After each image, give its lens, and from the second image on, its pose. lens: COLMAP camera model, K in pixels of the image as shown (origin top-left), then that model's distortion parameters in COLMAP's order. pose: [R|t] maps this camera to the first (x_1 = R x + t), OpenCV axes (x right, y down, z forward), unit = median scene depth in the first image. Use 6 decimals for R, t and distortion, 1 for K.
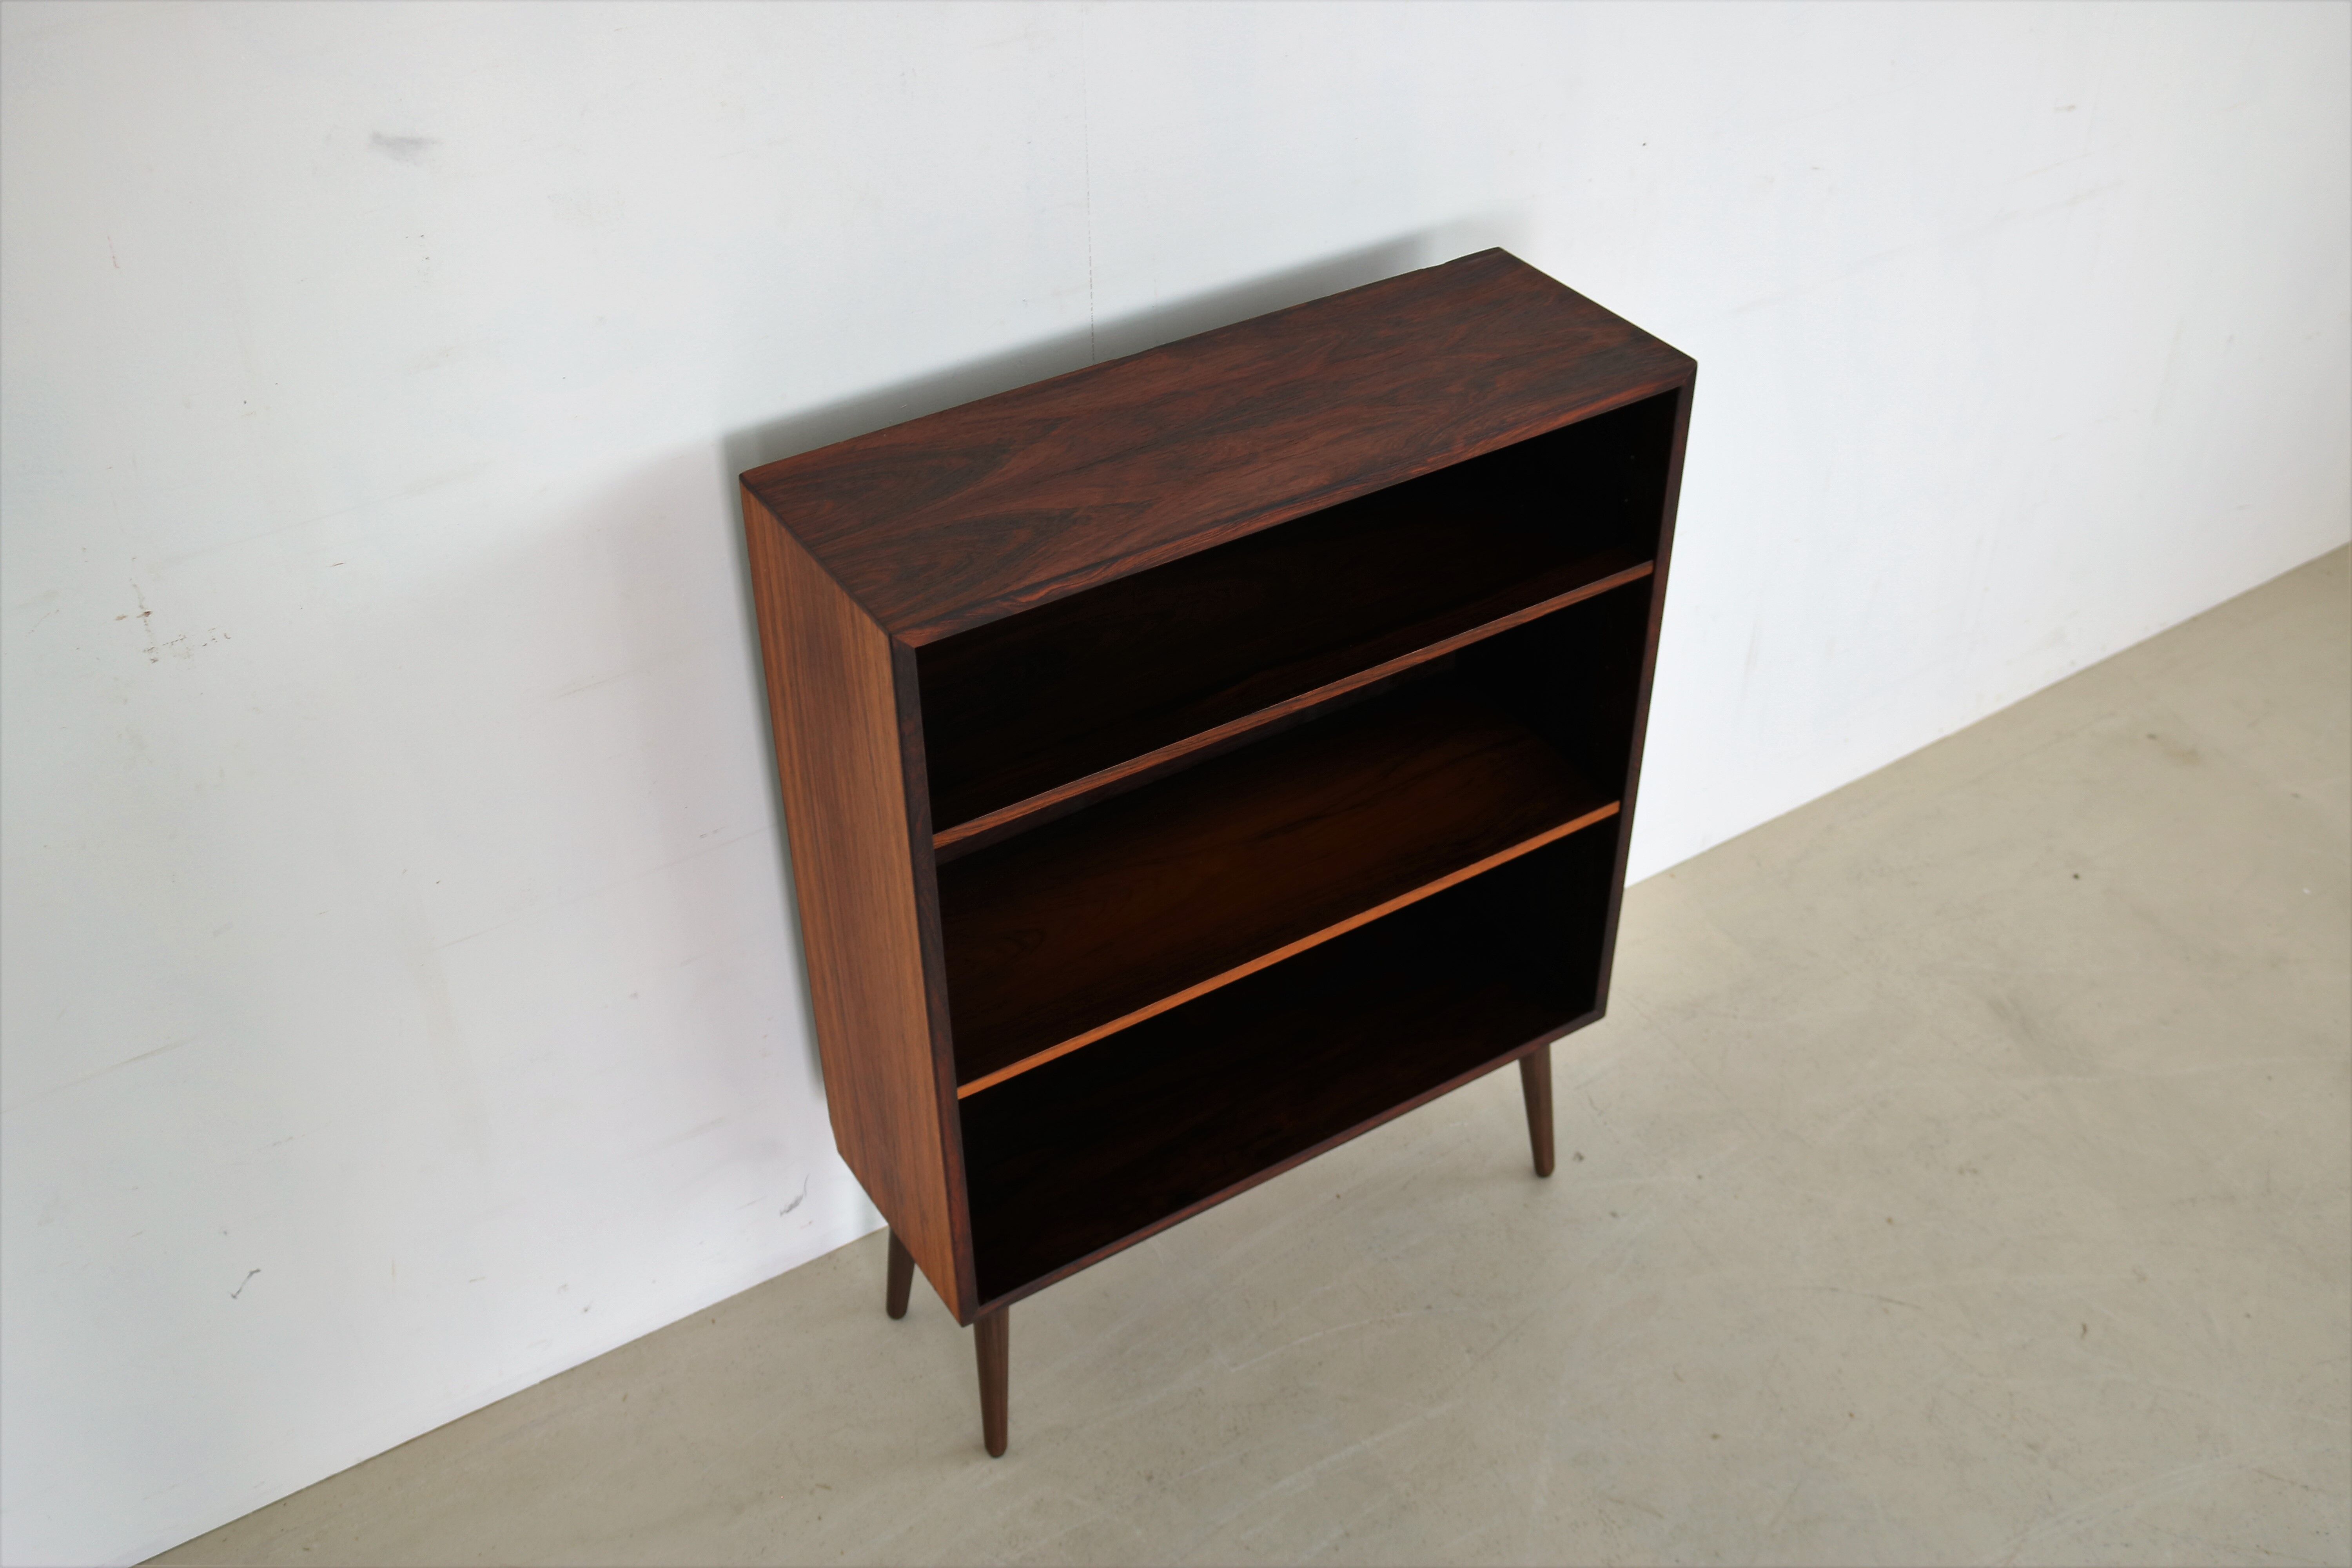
lens RADIAL K [[2296.8, 0, 1168.2], [0, 2296.8, 776.4], [0, 0, 1]] dist [-0.074218, 0.000000]
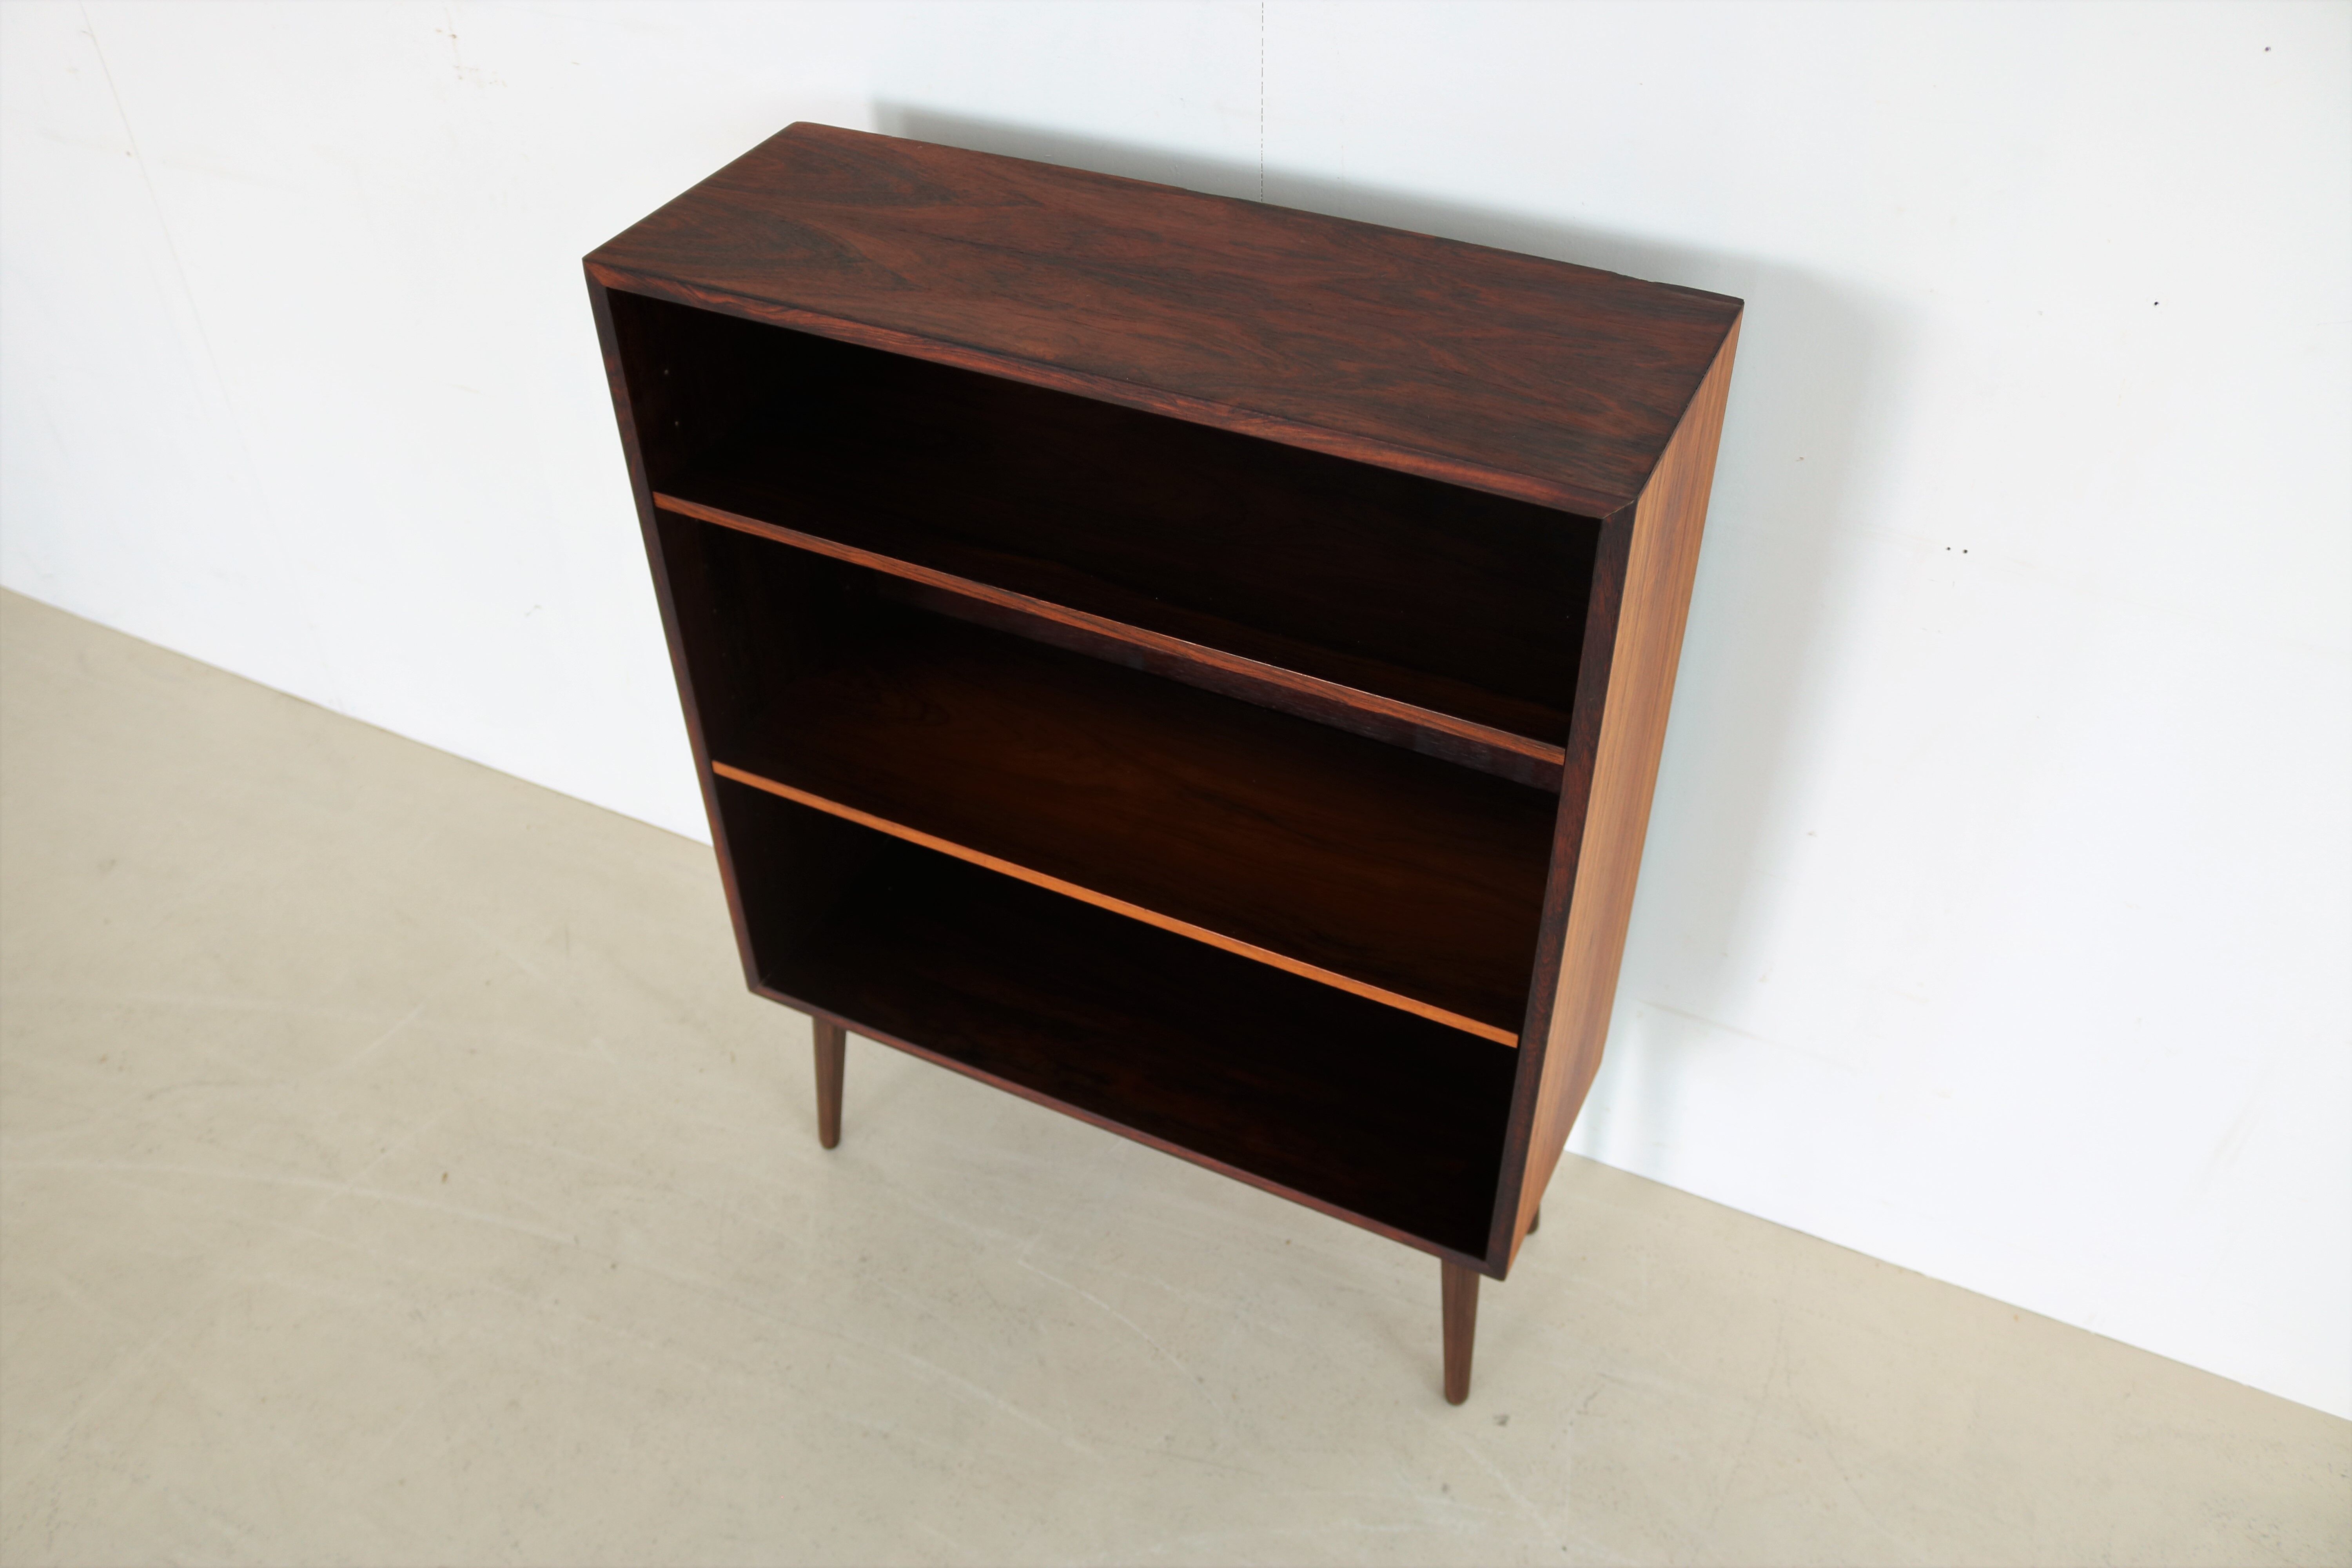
lens RADIAL K [[1940.4, 0, 1172.0], [0, 1940.4, 791.7], [0, 0, 1]] dist [-0.096692, 0.008654]
pose [[0.525880, 0.561033, -0.639291, 0.497926], [-0.507550, 0.810116, 0.293437, -0.182448], [0.682527, 0.170159, 0.710776, 0.454719]]
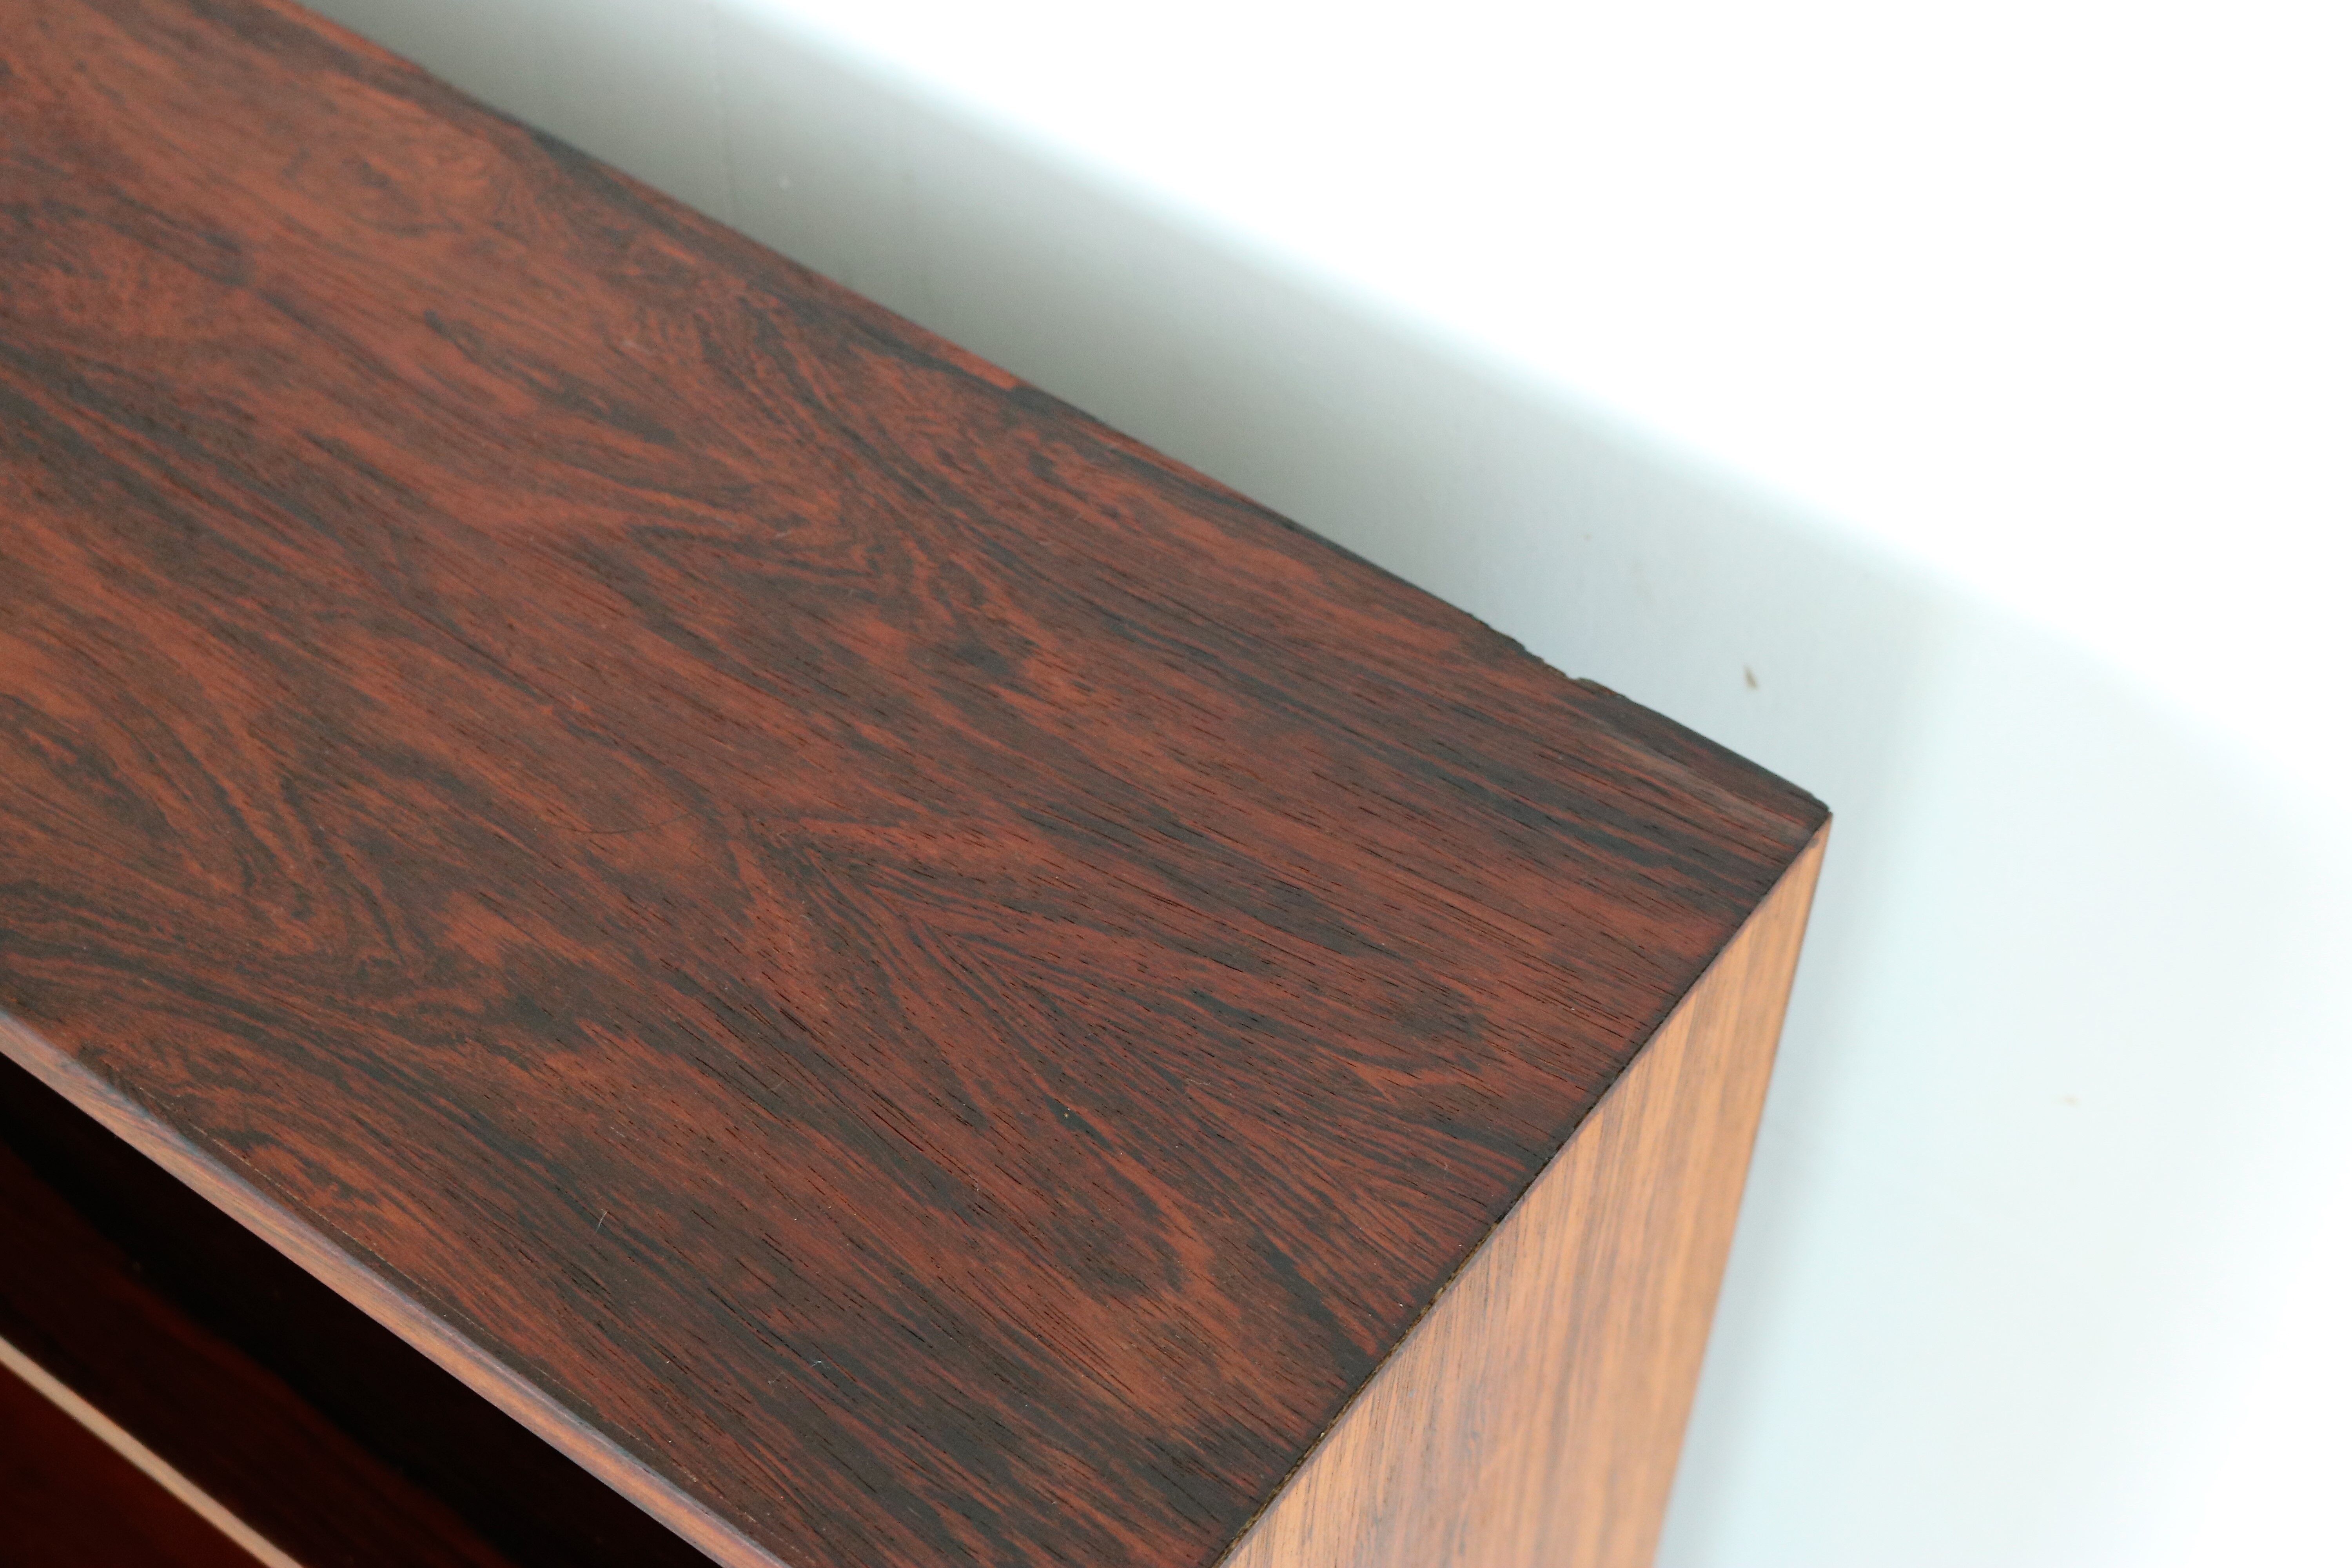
lens RADIAL K [[3657.4, 0, 1171.6], [0, 3657.4, 782.9], [0, 0, 1]] dist [-0.048667, 0.000000]
pose [[0.366008, 0.710630, -0.600869, 0.323858], [-0.583582, 0.678207, 0.446617, -0.342790], [0.724893, 0.187191, 0.662941, 0.676323]]
